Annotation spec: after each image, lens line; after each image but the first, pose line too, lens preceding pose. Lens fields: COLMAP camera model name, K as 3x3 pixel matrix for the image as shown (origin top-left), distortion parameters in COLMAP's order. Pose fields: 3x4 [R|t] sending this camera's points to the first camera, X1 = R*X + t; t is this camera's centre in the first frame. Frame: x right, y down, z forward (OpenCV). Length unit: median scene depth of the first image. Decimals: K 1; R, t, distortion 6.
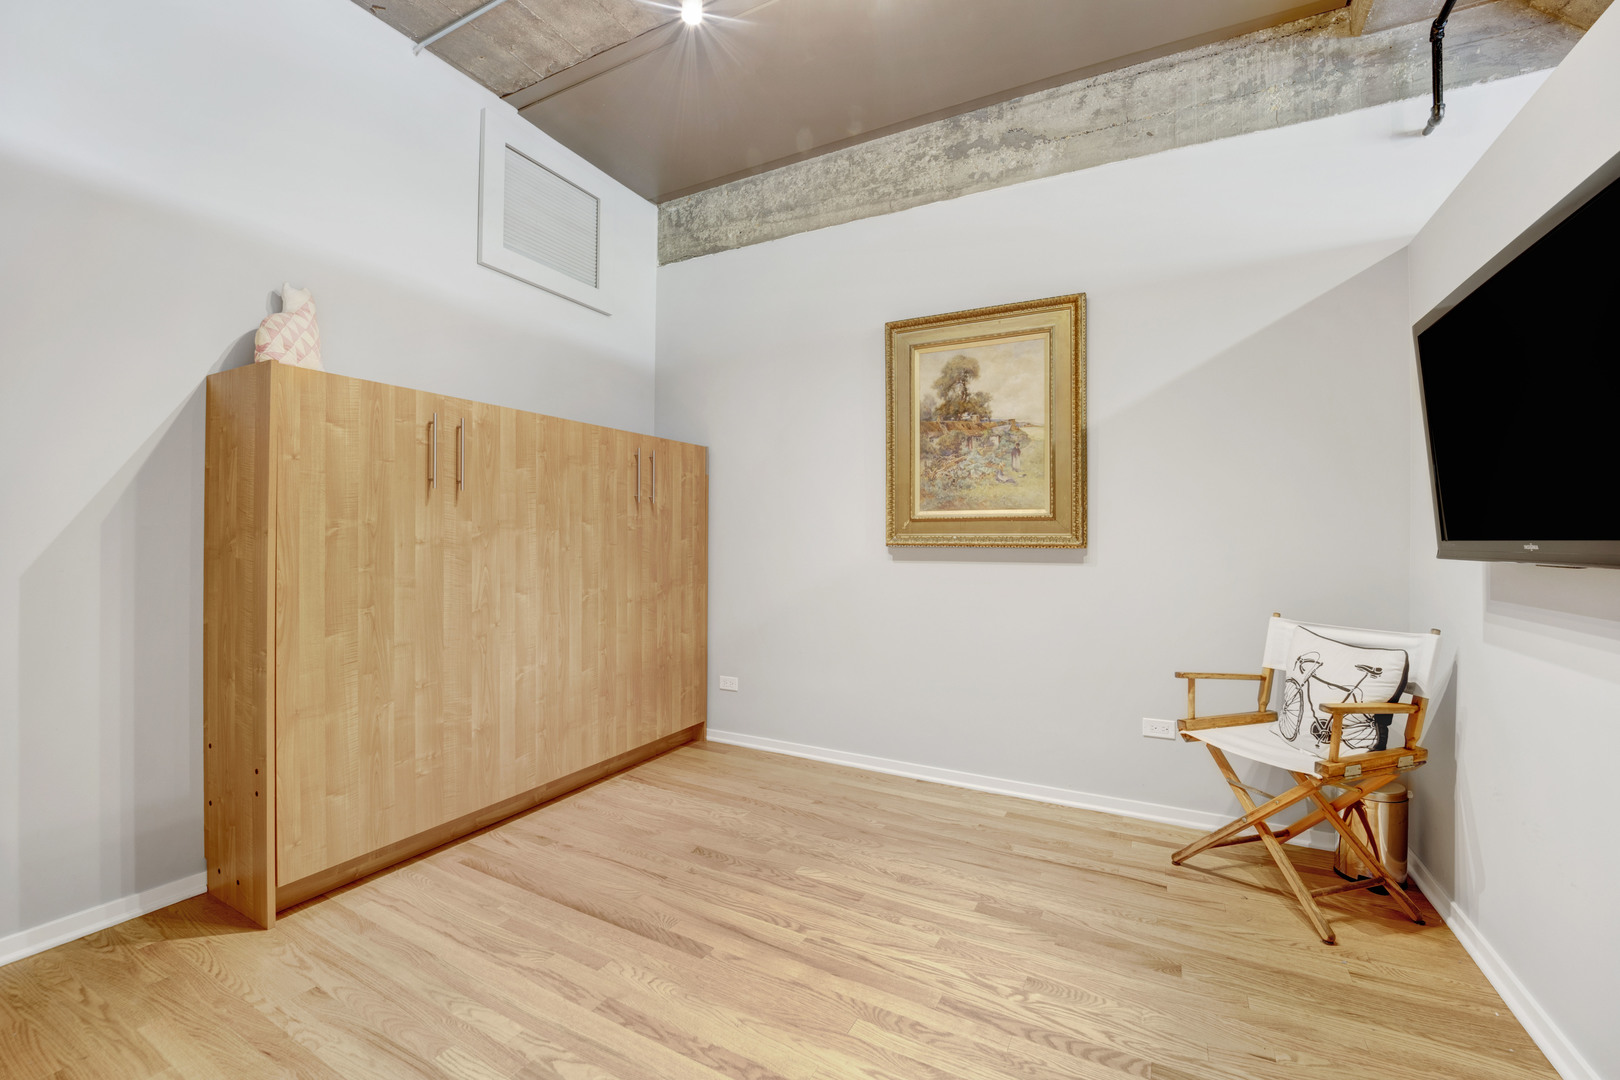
lens RADIAL K [[680.6, 0, 813.3], [0, 680.6, 533.4], [0, 0, 1]] dist [-0.022110, 0.000473]
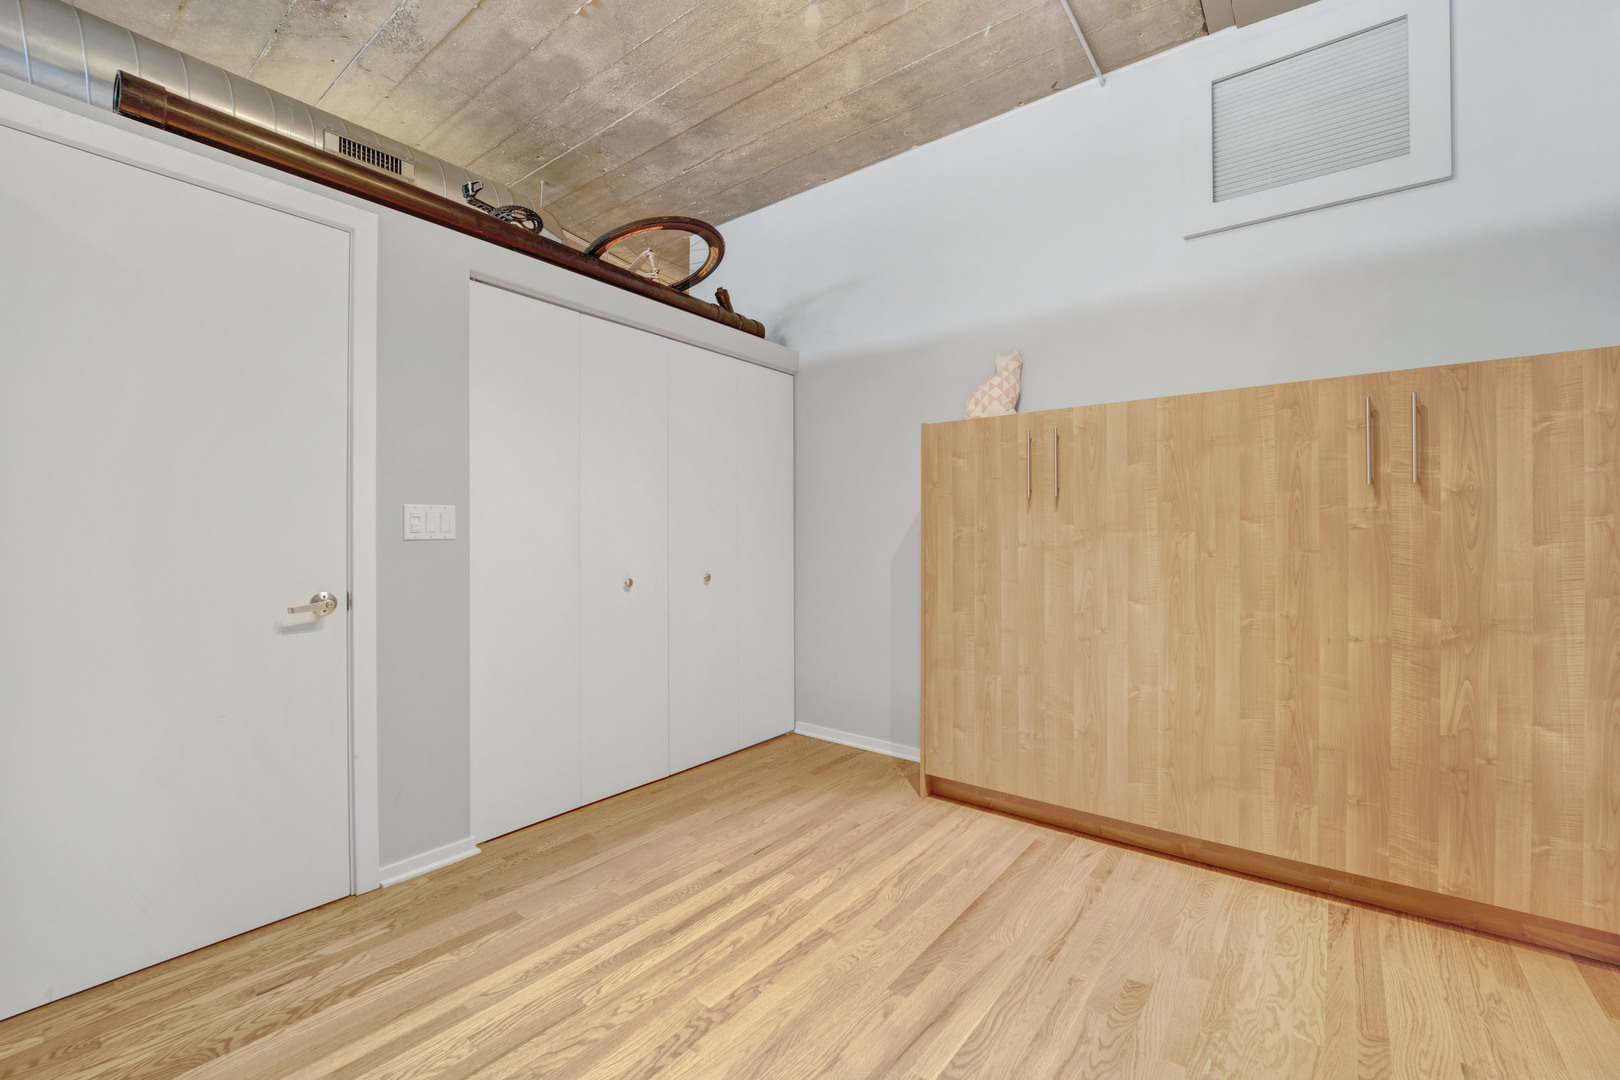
lens RADIAL K [[680.6, 0, 806.0], [0, 680.6, 537.0], [0, 0, 1]] dist [-0.022110, 0.000473]
pose [[-0.191062, -0.006420, -0.981557, 0.579346], [0.003367, 0.999968, -0.007196, 0.006498], [0.981572, -0.004679, -0.191035, 0.794715]]
